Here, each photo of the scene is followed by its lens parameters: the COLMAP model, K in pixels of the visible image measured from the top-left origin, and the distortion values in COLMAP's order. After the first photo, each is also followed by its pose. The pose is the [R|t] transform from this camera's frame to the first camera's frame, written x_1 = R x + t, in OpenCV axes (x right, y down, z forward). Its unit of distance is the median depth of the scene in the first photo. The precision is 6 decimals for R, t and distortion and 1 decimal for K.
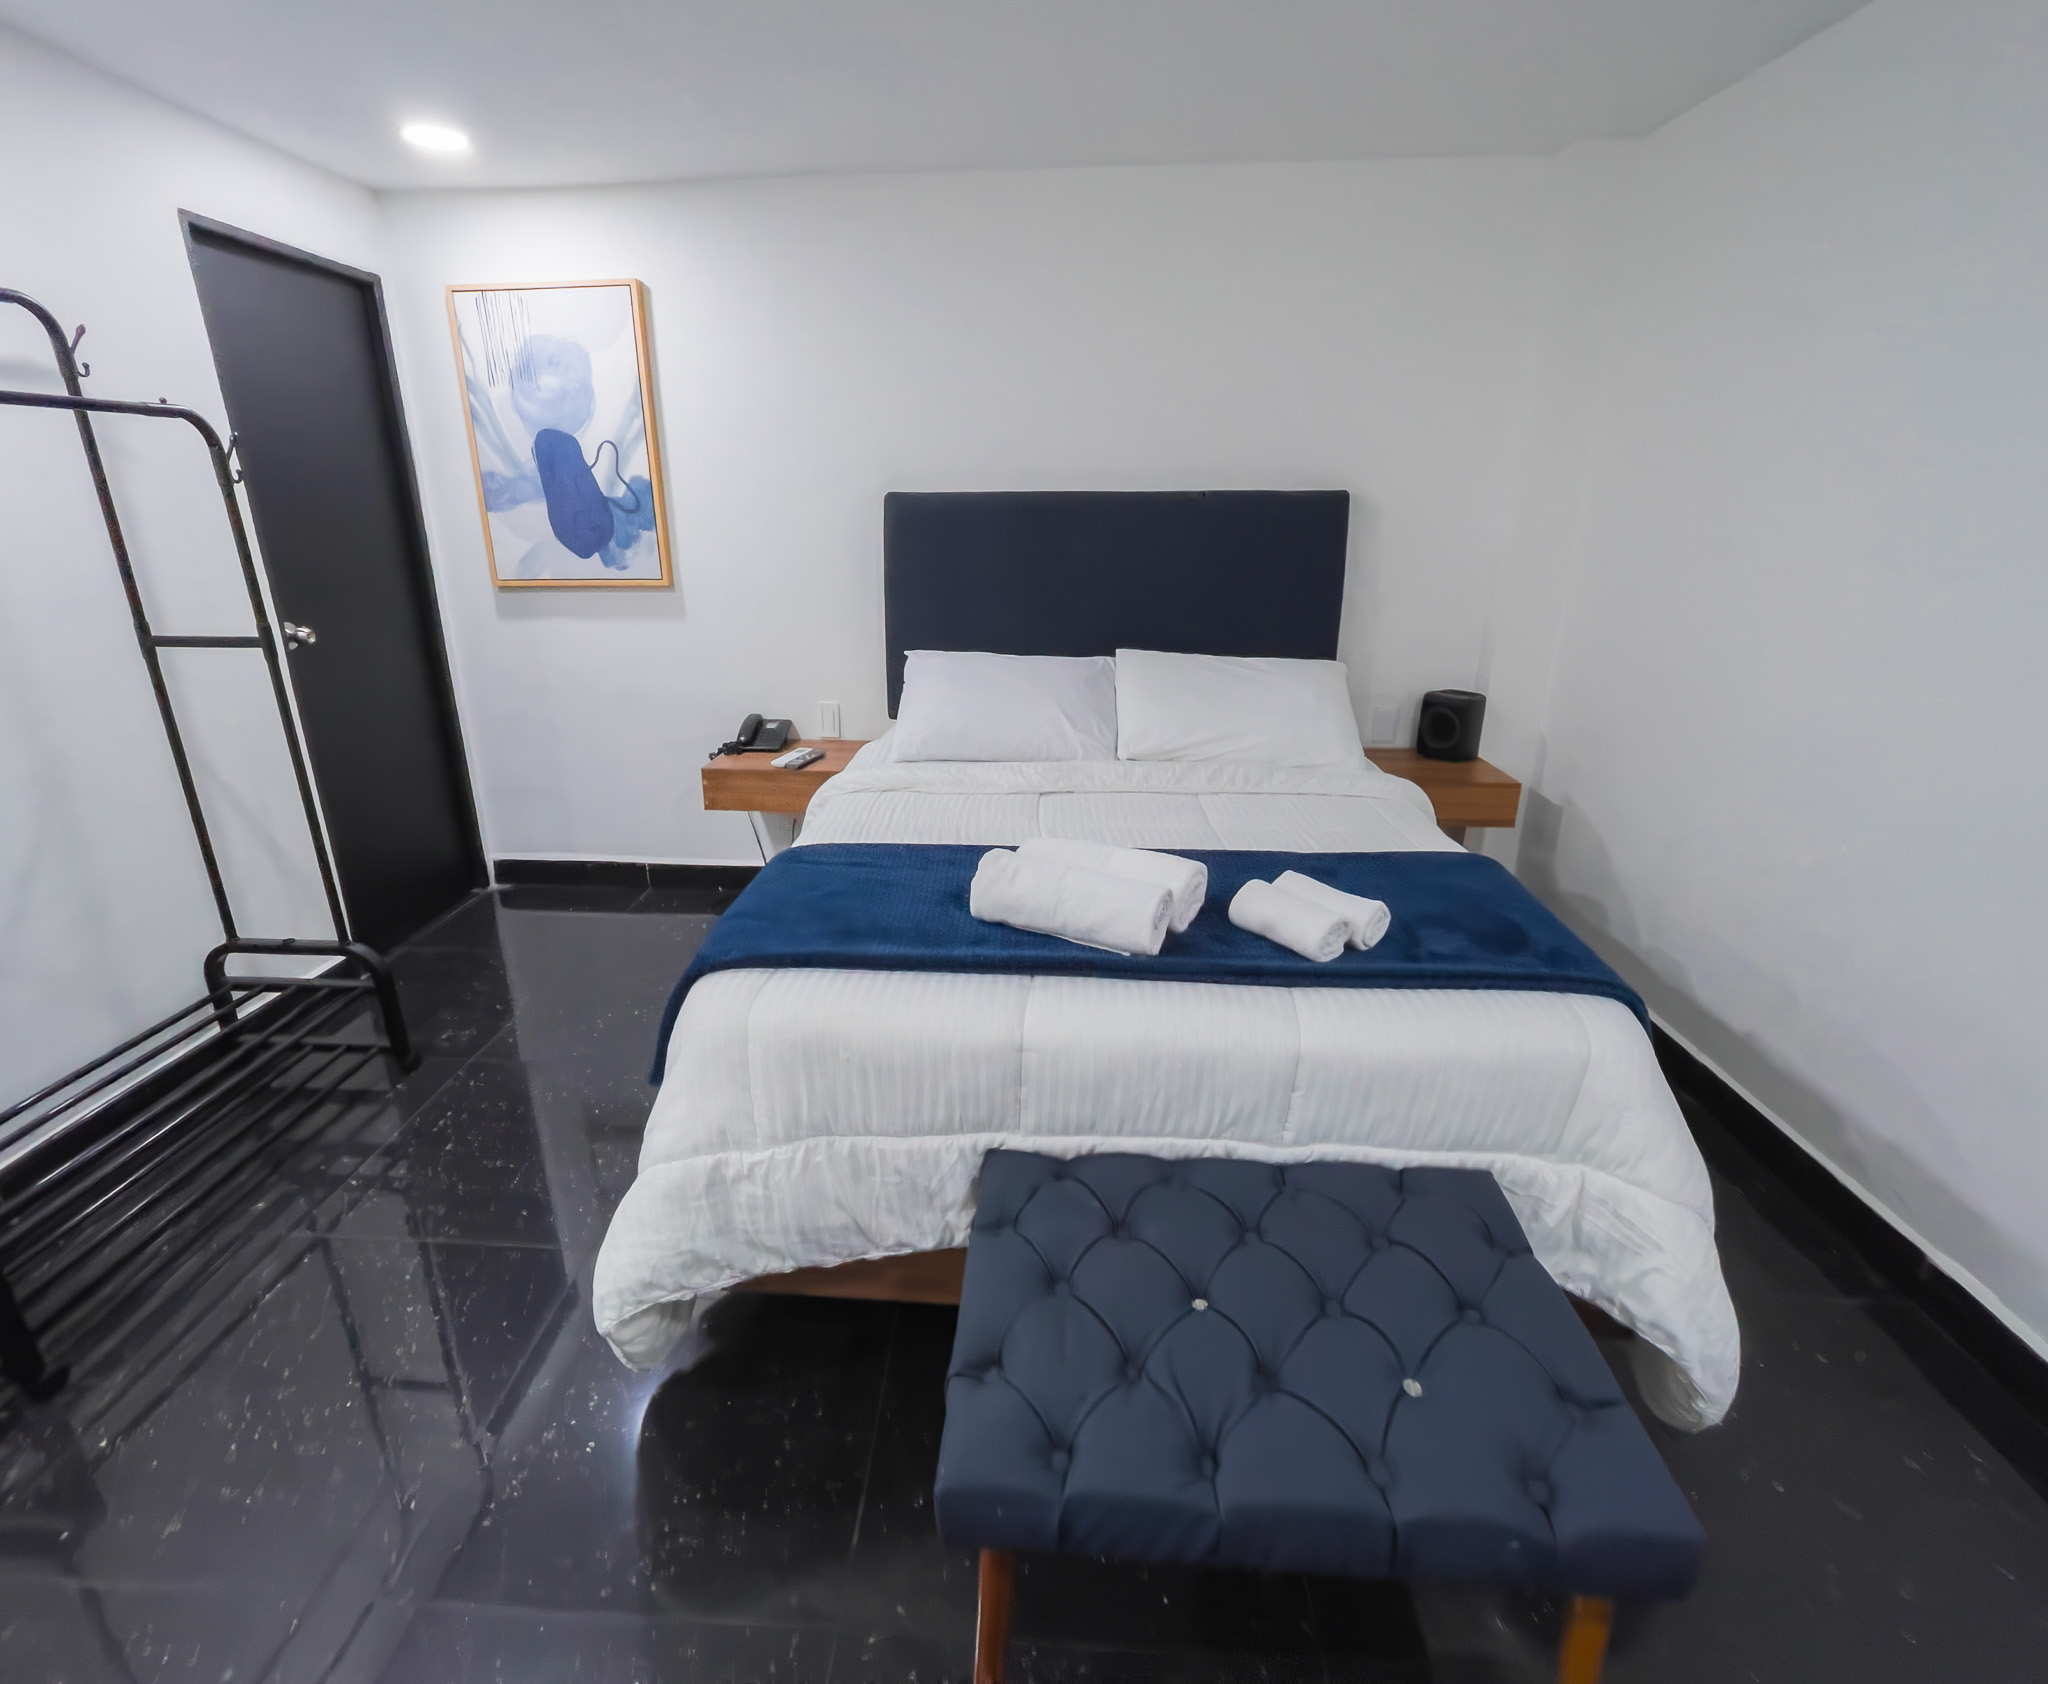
lens RADIAL K [[924.3, 0, 947.9], [0, 924.3, 814.3], [0, 0, 1]] dist [-0.015851, -0.000116]
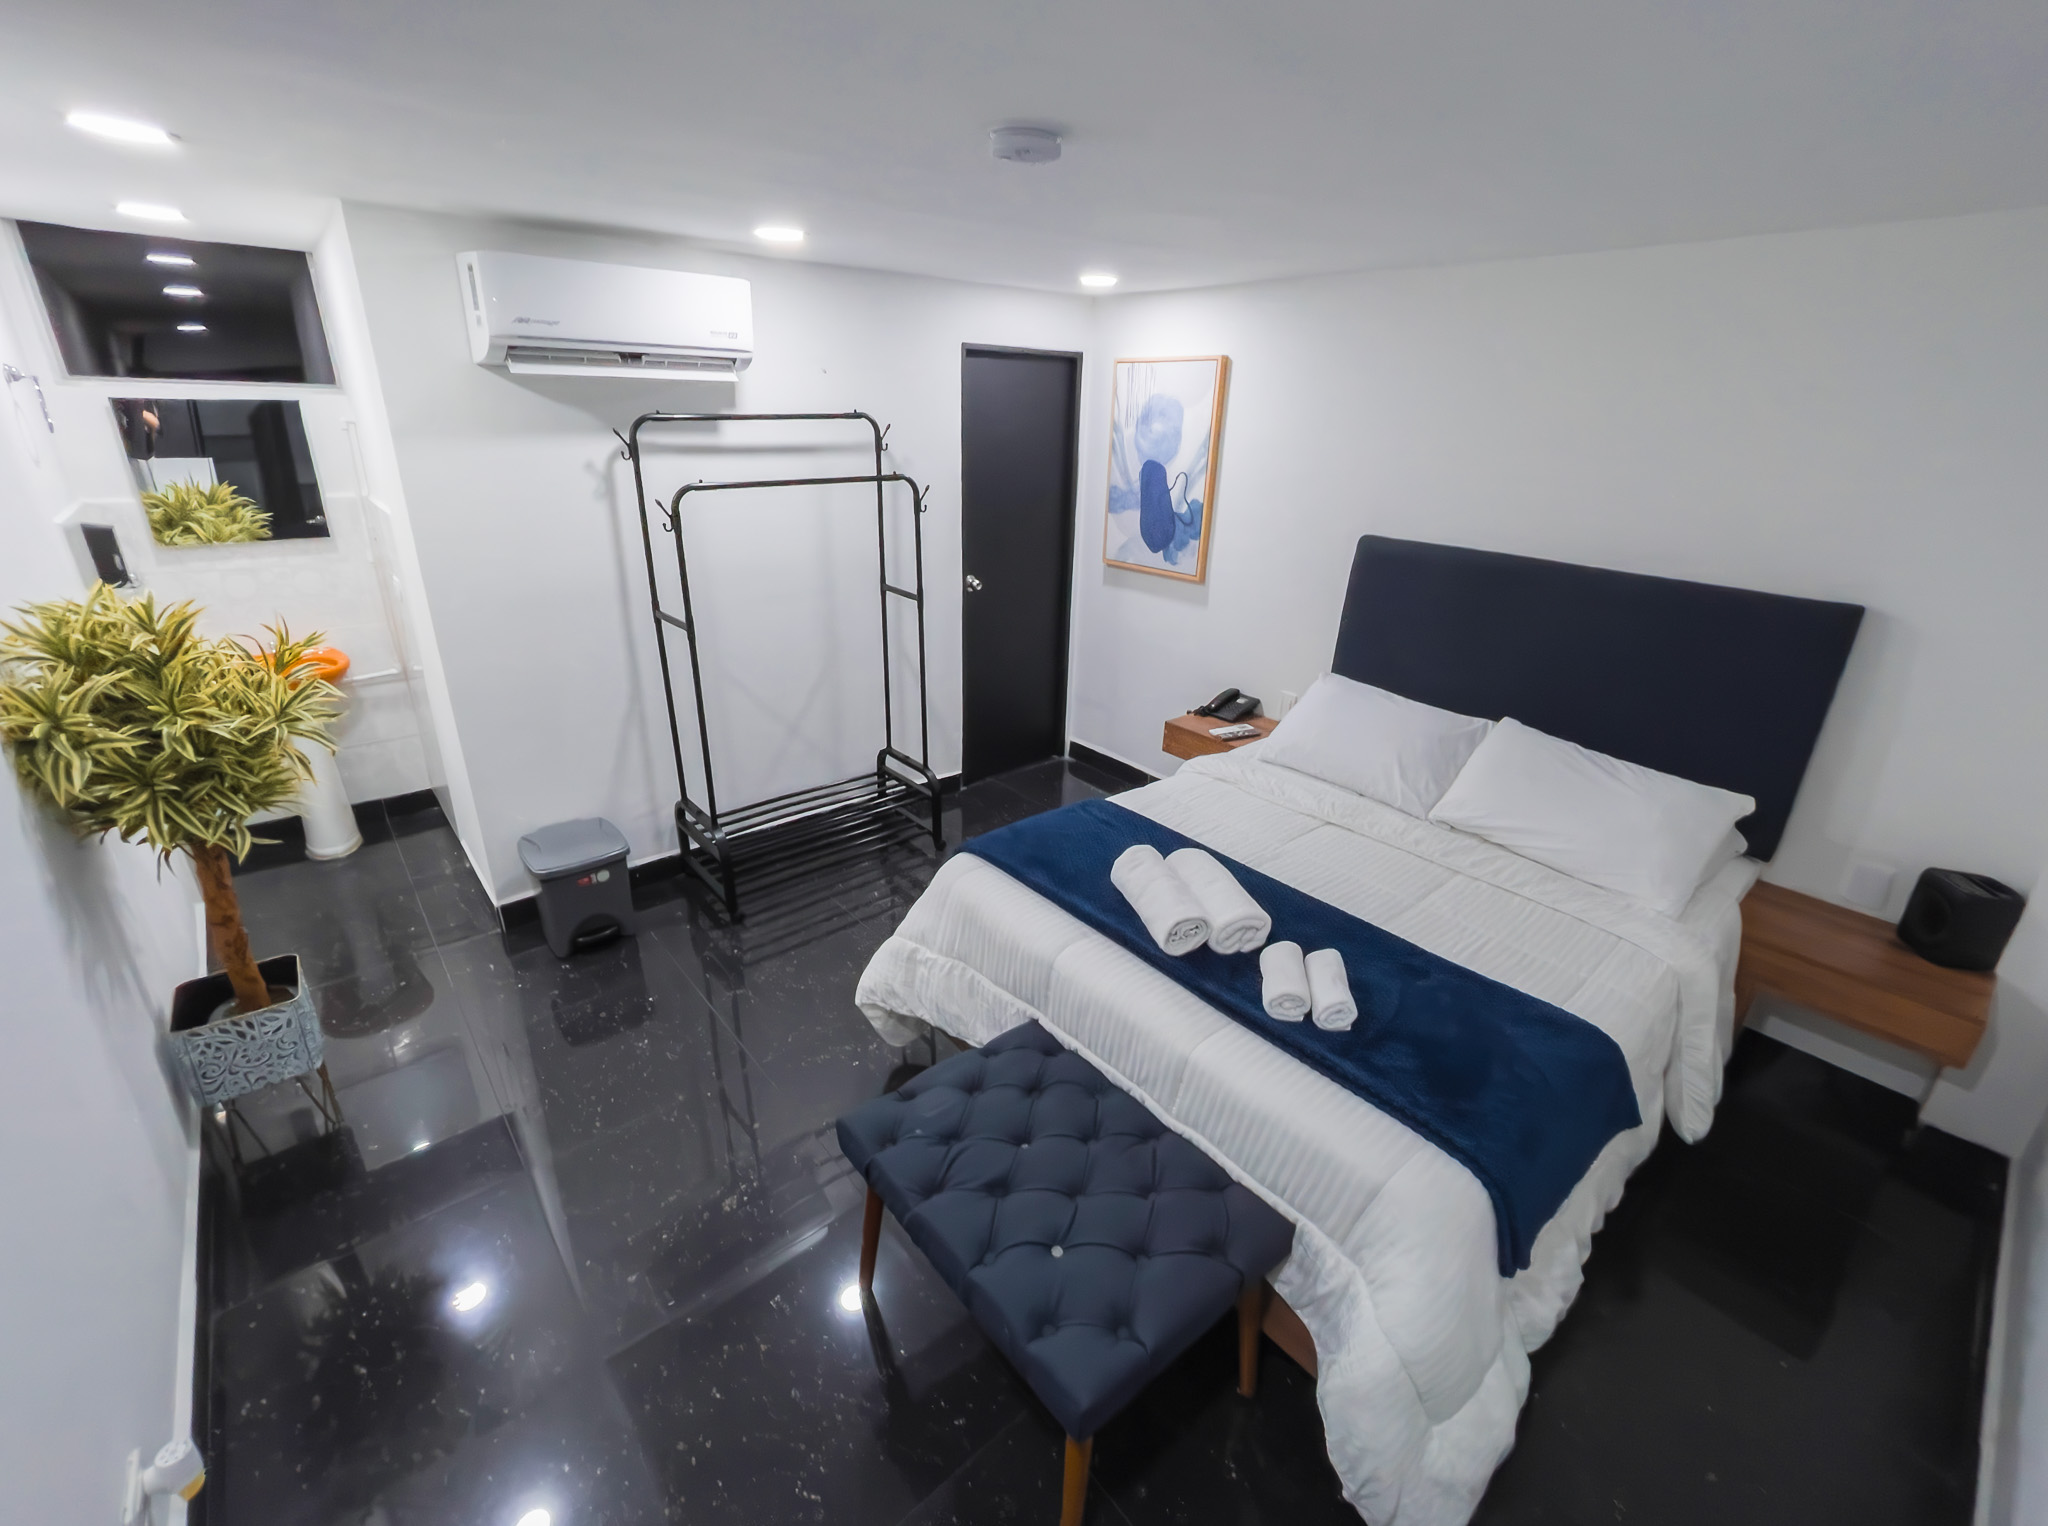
lens RADIAL K [[852.8, 0, 1012.5], [0, 852.8, 734.5], [0, 0, 1]] dist [-0.001466, 0.000113]
pose [[0.699081, 0.274634, -0.660199, 0.447042], [-0.252284, 0.958656, 0.131646, -0.154045], [0.669058, 0.074526, 0.739464, -0.085006]]
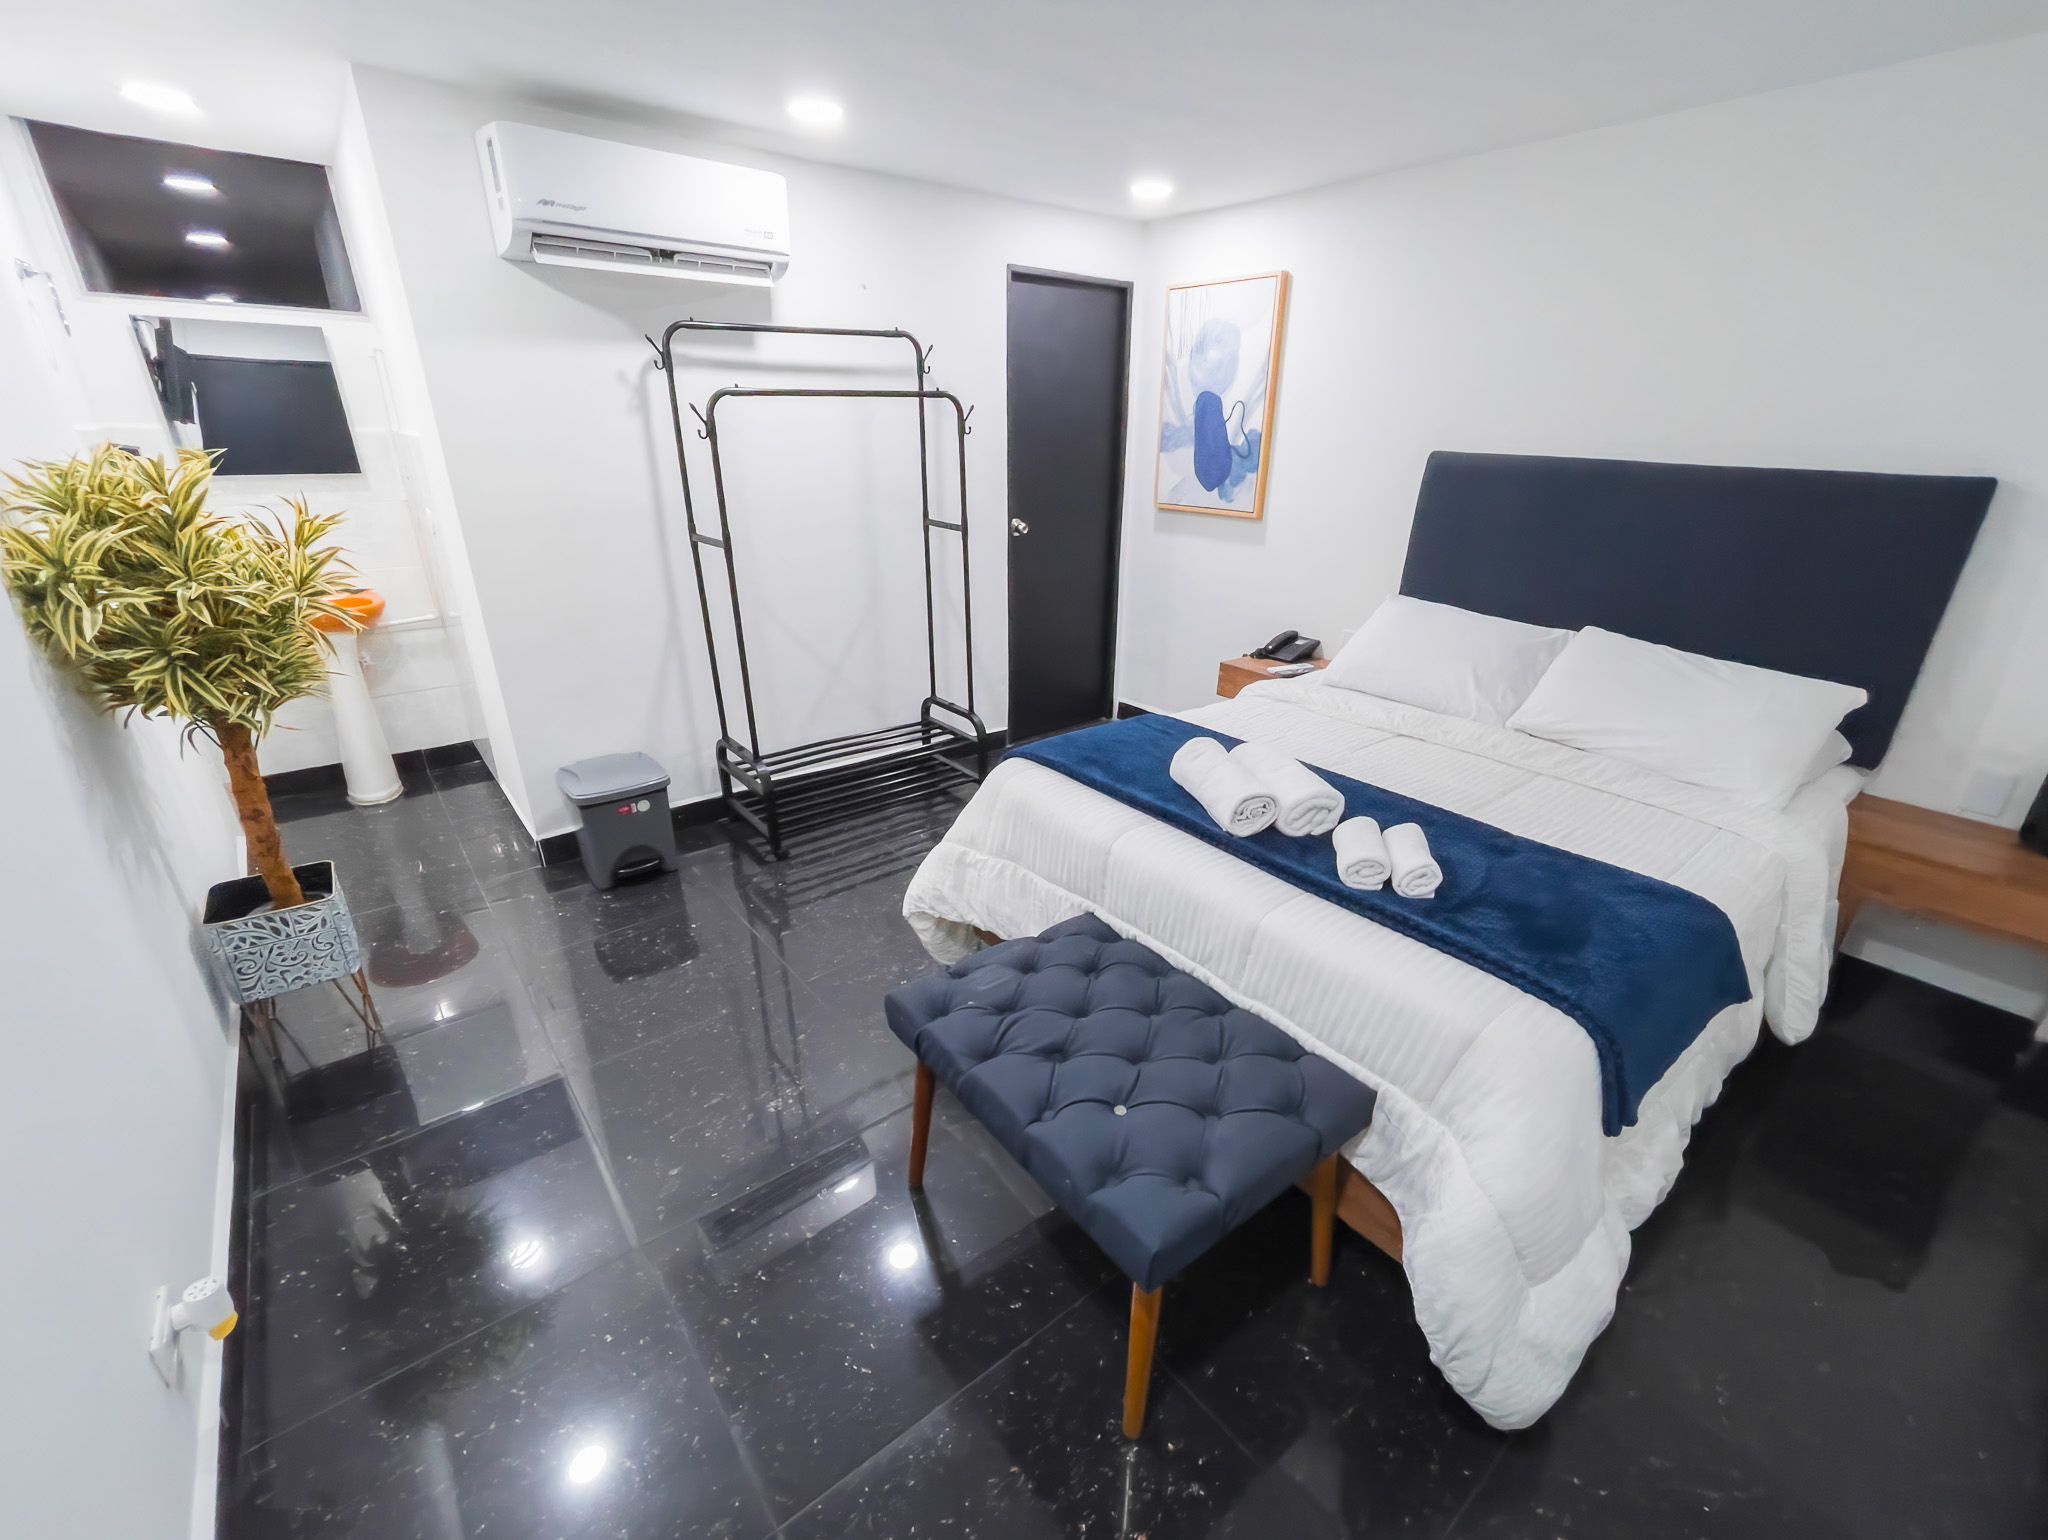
lens RADIAL K [[851.5, 0, 1033.2], [0, 851.5, 782.2], [0, 0, 1]] dist [-0.000870, 0.000129]
pose [[0.683227, 0.297334, -0.666928, 0.443549], [-0.246093, 0.953670, 0.173064, -0.033302], [0.687488, 0.045884, 0.724745, -0.051798]]
